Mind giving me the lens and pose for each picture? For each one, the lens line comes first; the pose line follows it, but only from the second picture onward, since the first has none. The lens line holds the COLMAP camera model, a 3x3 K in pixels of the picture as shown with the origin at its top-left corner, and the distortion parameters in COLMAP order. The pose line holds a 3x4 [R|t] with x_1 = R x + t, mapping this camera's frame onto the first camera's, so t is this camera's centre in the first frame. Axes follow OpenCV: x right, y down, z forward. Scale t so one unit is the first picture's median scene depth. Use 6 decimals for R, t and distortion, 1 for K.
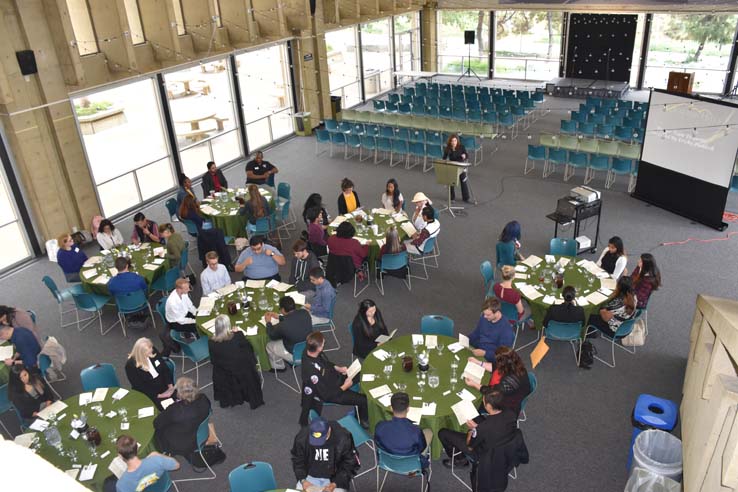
lens RADIAL K [[581.9, 0, 371.9], [0, 581.9, 247.6], [0, 0, 1]] dist [-0.130618, 0.072468]
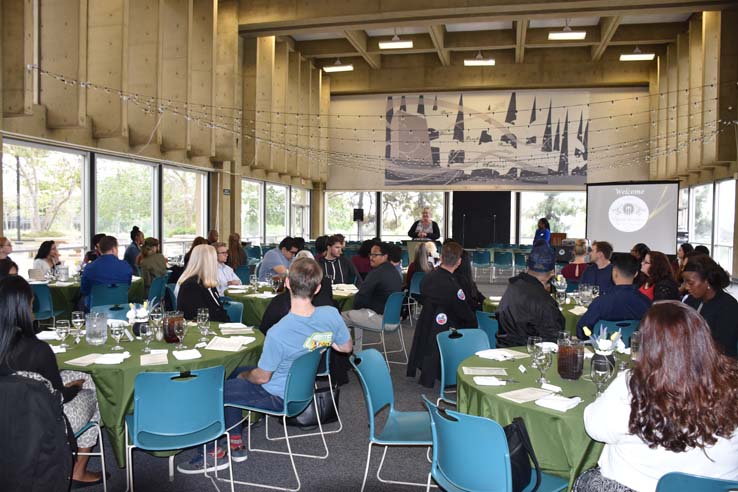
lens RADIAL K [[581.9, 0, 365.6], [0, 581.9, 249.6], [0, 0, 1]] dist [-0.130618, 0.072468]
pose [[0.955011, 0.055427, 0.291346, -0.294885], [0.074540, 0.905986, -0.416694, 0.326576], [-0.287052, 0.419664, 0.861094, 0.228095]]
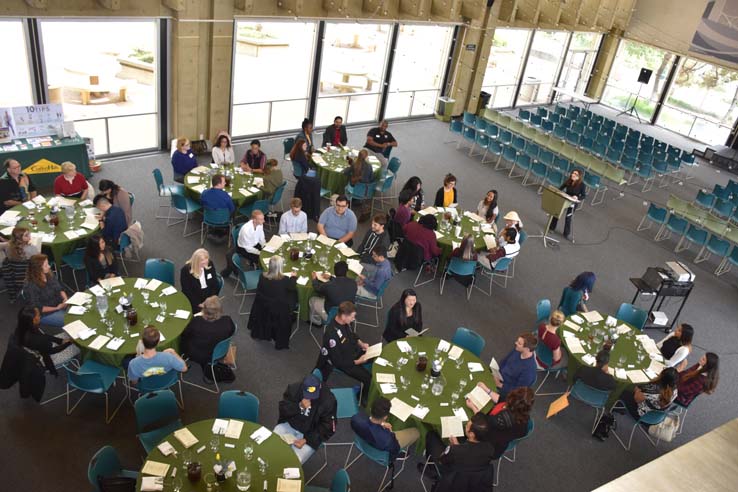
lens RADIAL K [[581.9, 0, 369.1], [0, 581.9, 247.5], [0, 0, 1]] dist [-0.130618, 0.072468]
pose [[0.917822, 0.345806, -0.194987, 0.072614], [-0.339048, 0.938299, 0.068129, -0.021127], [0.206515, 0.003579, 0.978437, -0.015666]]
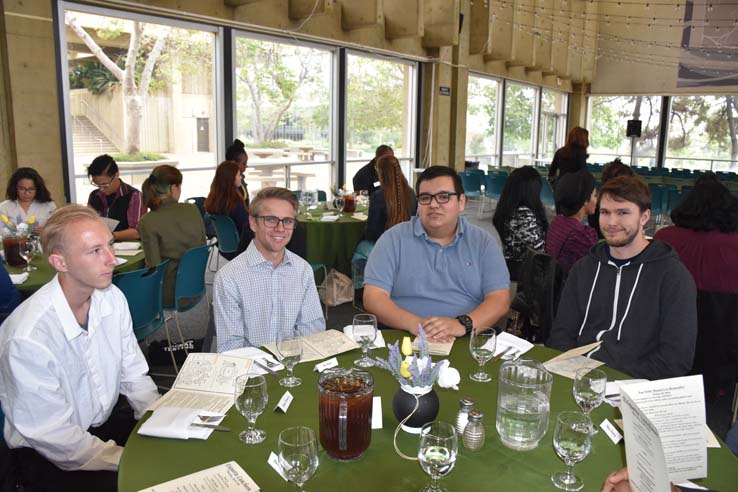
lens RADIAL K [[581.9, 0, 369.3], [0, 581.9, 247.3], [0, 0, 1]] dist [-0.130618, 0.072468]
pose [[0.988178, 0.101518, -0.114881, -0.181087], [-0.129392, 0.954183, -0.269802, 0.084313], [0.082228, 0.281477, 0.956038, 0.679185]]
